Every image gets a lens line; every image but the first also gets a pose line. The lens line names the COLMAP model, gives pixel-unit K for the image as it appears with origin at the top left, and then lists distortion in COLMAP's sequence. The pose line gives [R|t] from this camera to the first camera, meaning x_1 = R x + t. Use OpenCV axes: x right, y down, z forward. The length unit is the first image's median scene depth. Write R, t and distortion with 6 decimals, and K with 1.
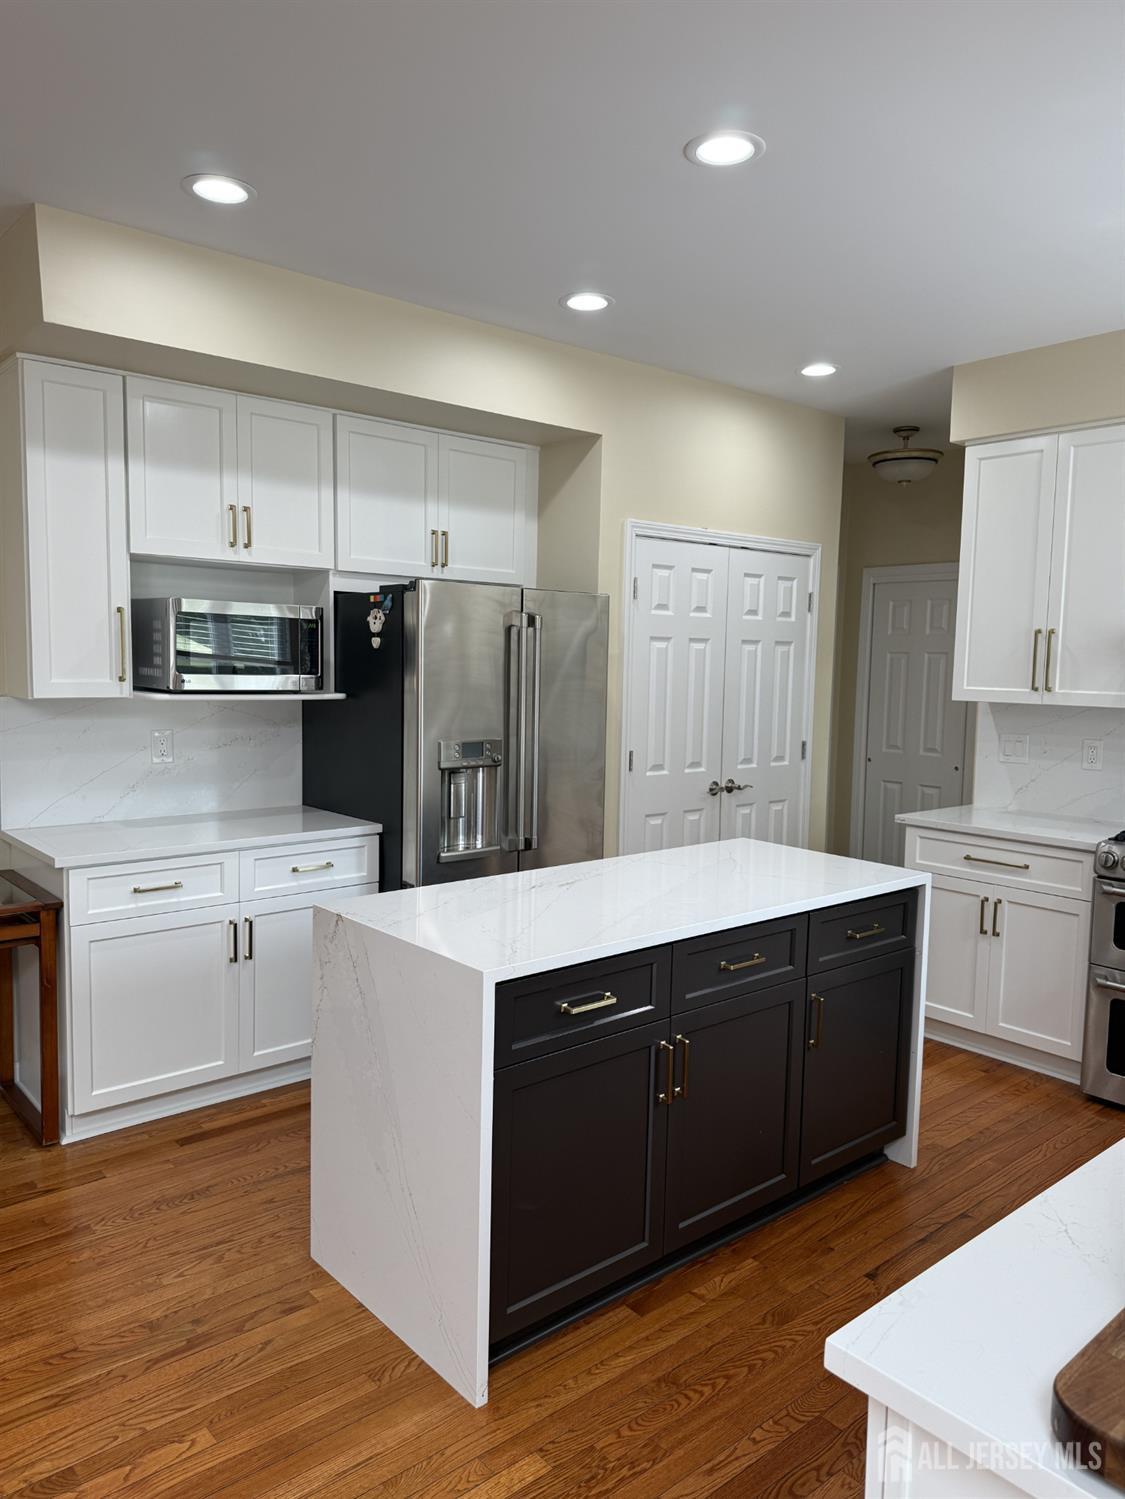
lens RADIAL K [[1056.0, 0, 565.1], [0, 1056.0, 756.3], [0, 0, 1]] dist [0.099622, -0.158579]
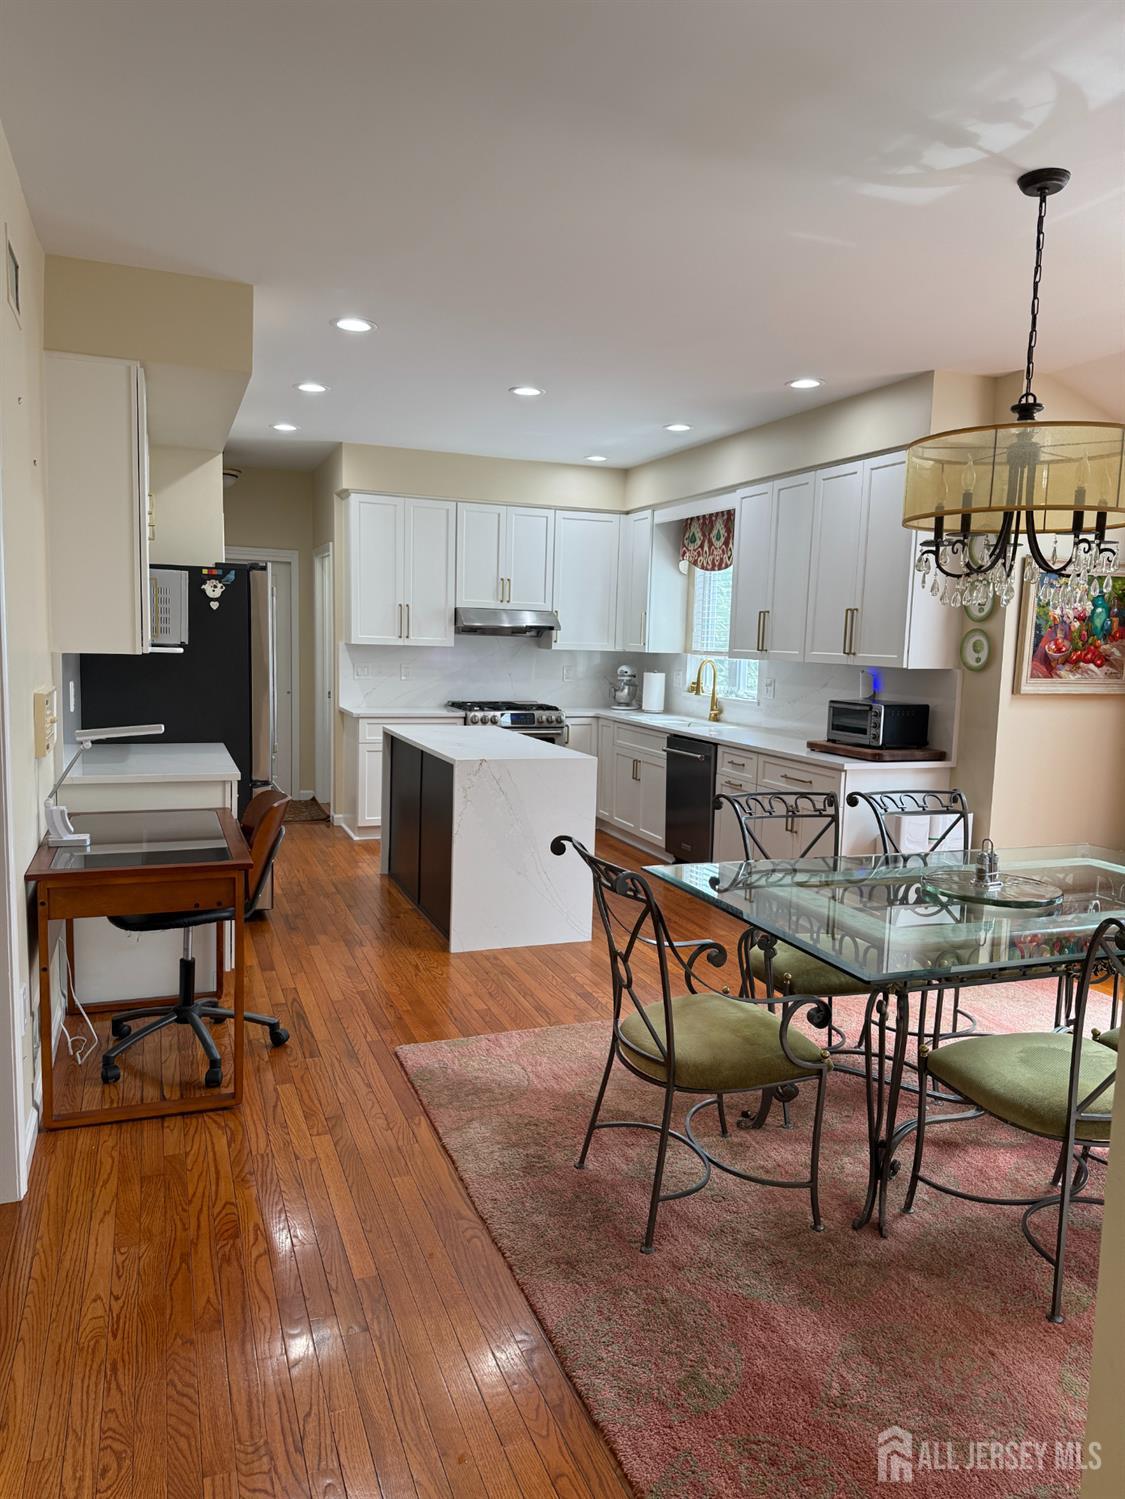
lens RADIAL K [[1056.0, 0, 565.1], [0, 1056.0, 756.3], [0, 0, 1]] dist [0.099622, -0.158579]
pose [[0.340353, -0.114122, 0.933347, -1.301005], [0.062062, 0.993170, 0.098806, -0.024324], [-0.938247, 0.024296, 0.345111, 0.130927]]
